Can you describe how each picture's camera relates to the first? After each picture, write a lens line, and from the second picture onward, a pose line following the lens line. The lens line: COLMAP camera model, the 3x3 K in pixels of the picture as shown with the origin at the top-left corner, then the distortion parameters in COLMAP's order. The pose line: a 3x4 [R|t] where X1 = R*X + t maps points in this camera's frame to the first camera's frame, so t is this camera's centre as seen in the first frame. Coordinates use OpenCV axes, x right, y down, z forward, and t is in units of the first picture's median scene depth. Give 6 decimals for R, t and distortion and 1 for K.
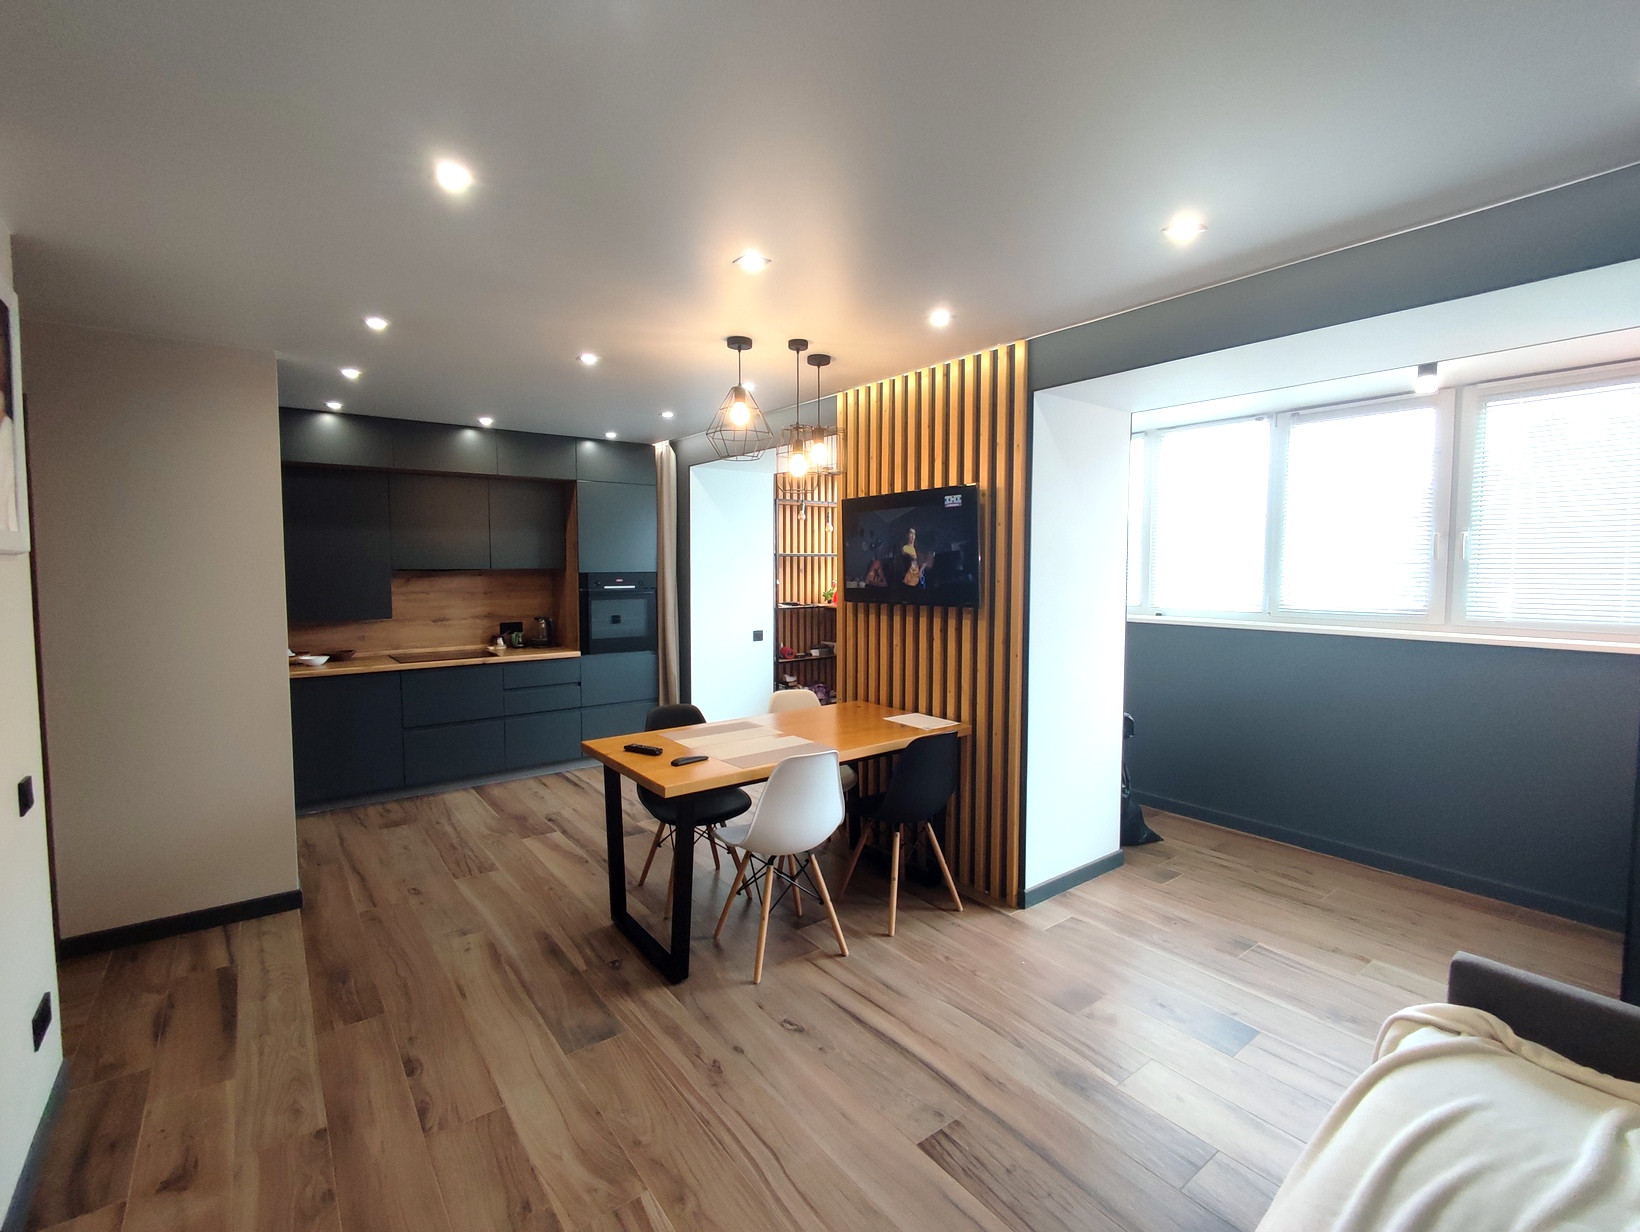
lens RADIAL K [[740.1, 0, 820.0], [0, 740.1, 616.0], [0, 0, 1]] dist [0.022500, -0.011703]
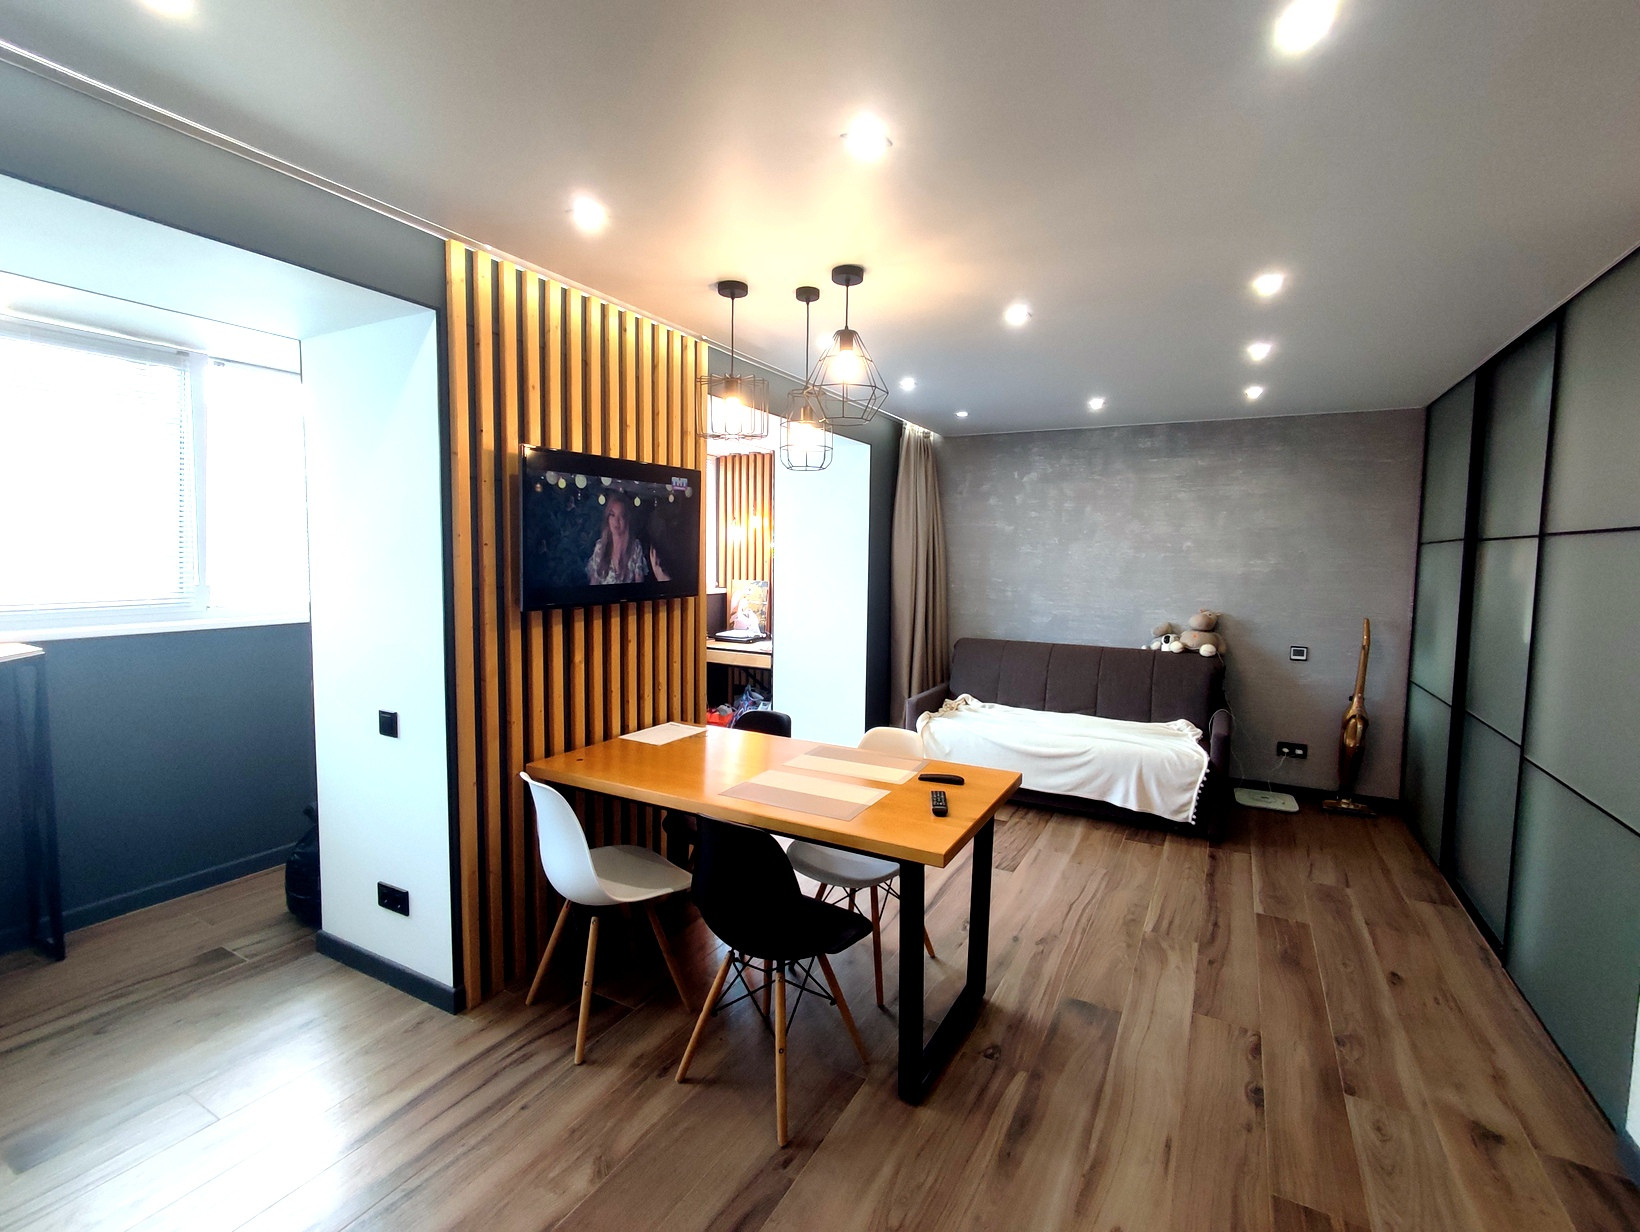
lens RADIAL K [[755.2, 0, 820.0], [0, 755.2, 616.0], [0, 0, 1]] dist [-0.009224, 0.007379]
pose [[-0.409476, -0.081317, 0.908690, -0.977645], [0.046383, 0.992876, 0.109752, -0.111186], [-0.911141, 0.087089, -0.402788, 1.577135]]
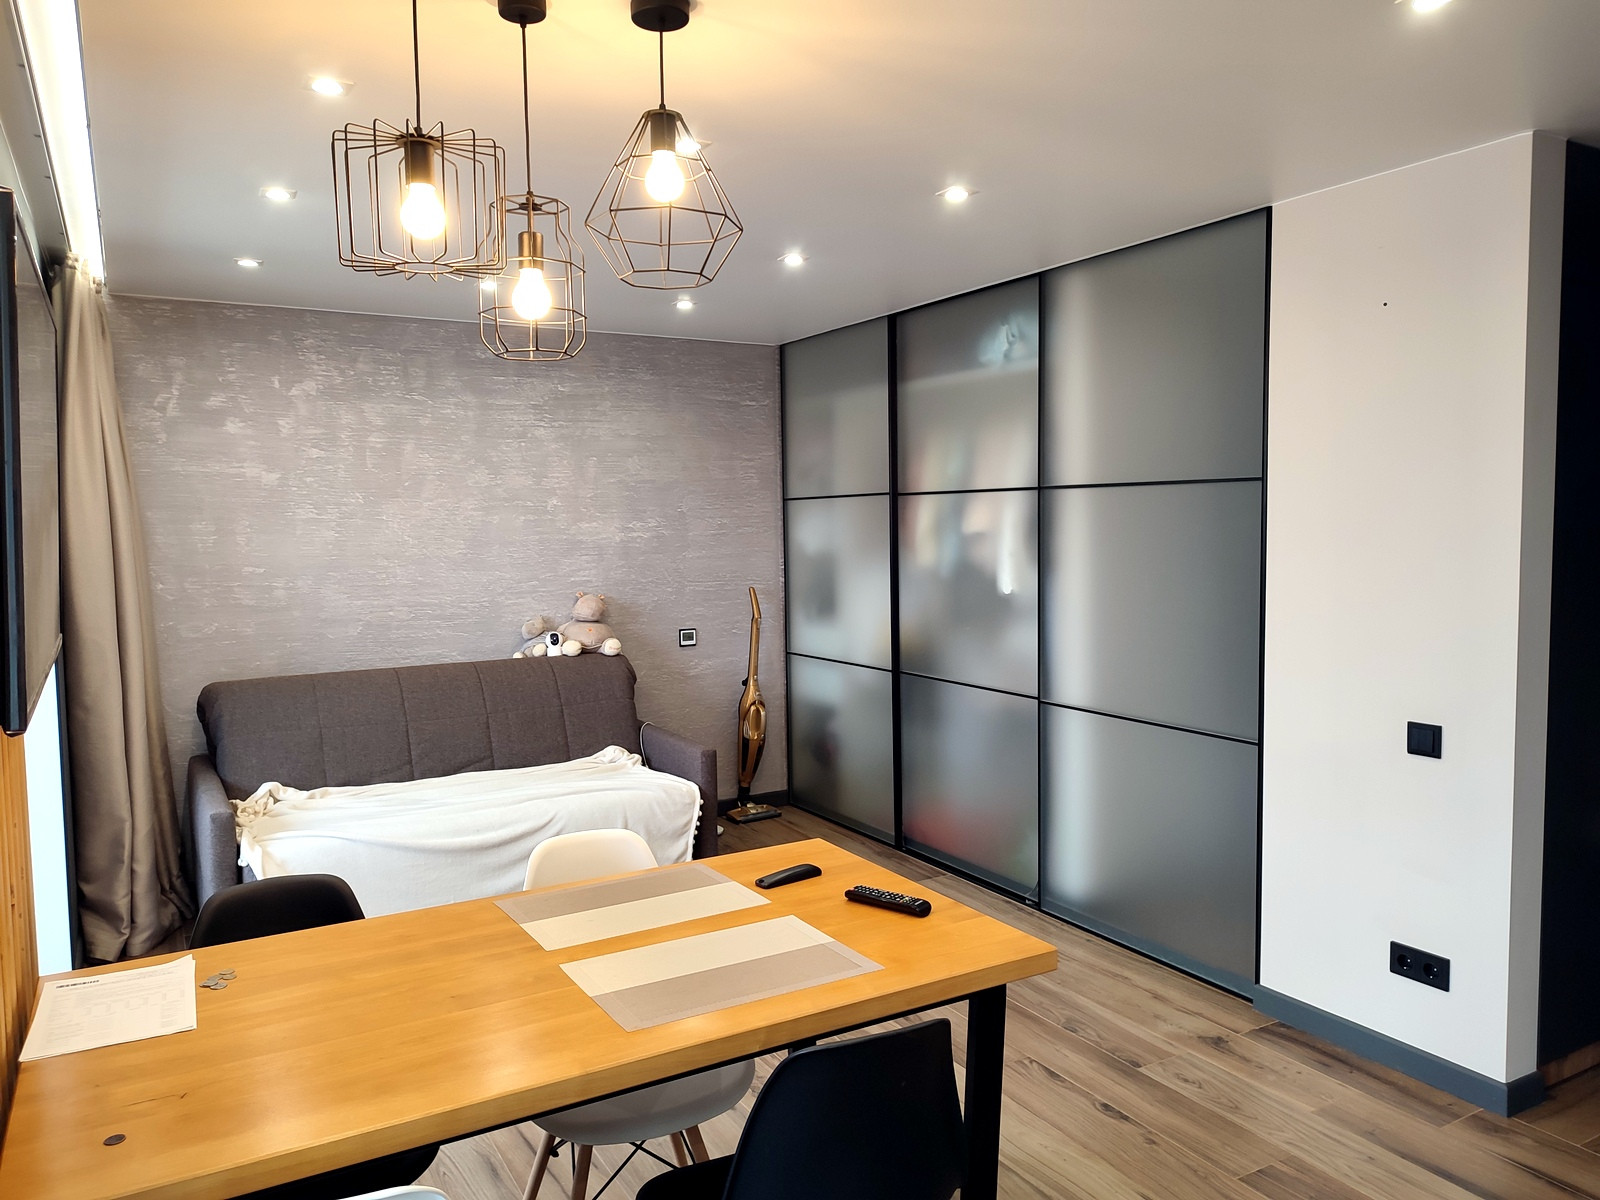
lens RADIAL K [[1157.6, 0, 800.0], [0, 1157.6, 600.0], [0, 0, 1]] dist [0.048001, -0.054528]
pose [[-0.992384, 0.005953, 0.123039, -0.310171], [0.022509, 0.990779, 0.133607, -0.132846], [-0.121109, 0.135359, -0.983367, 1.945967]]
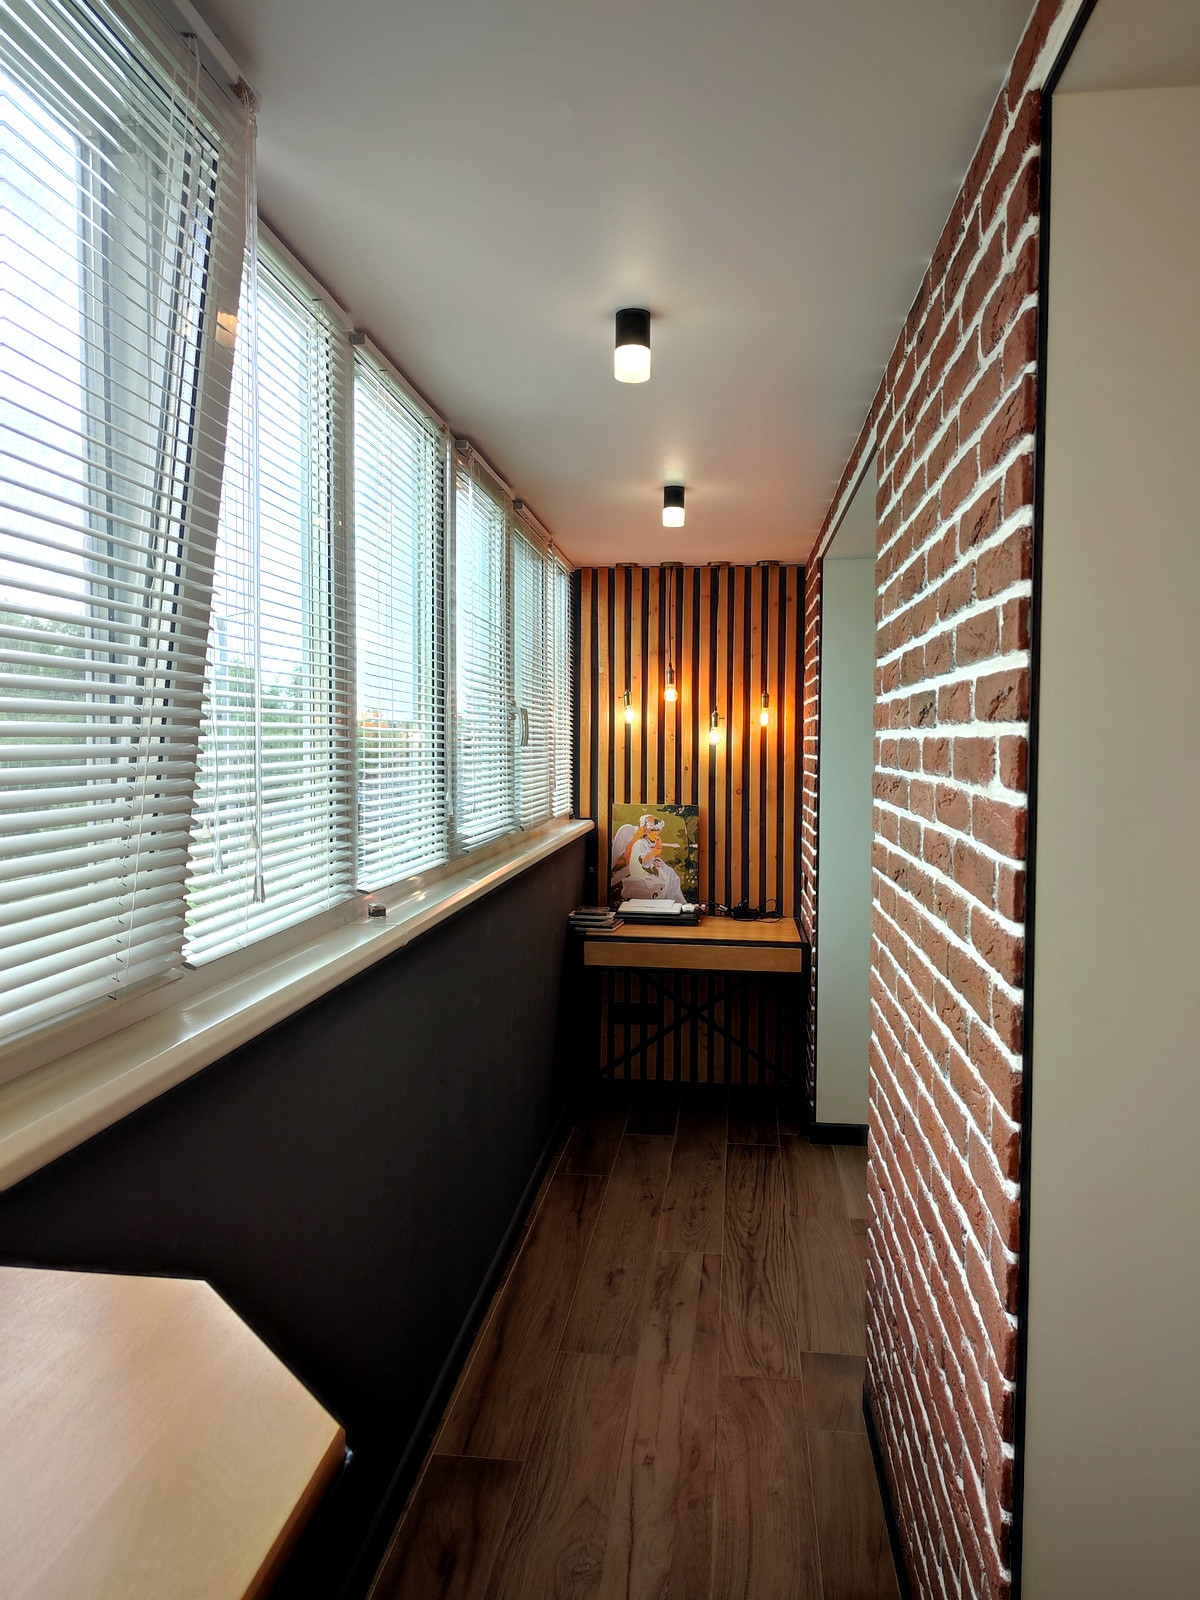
lens RADIAL K [[1157.6, 0, 600.0], [0, 1157.6, 800.0], [0, 0, 1]] dist [0.048001, -0.054528]
pose [[-0.724860, -0.036219, 0.687943, 0.051665], [0.043671, 0.994193, 0.098357, -0.175711], [-0.687510, 0.101338, -0.719069, 2.291533]]
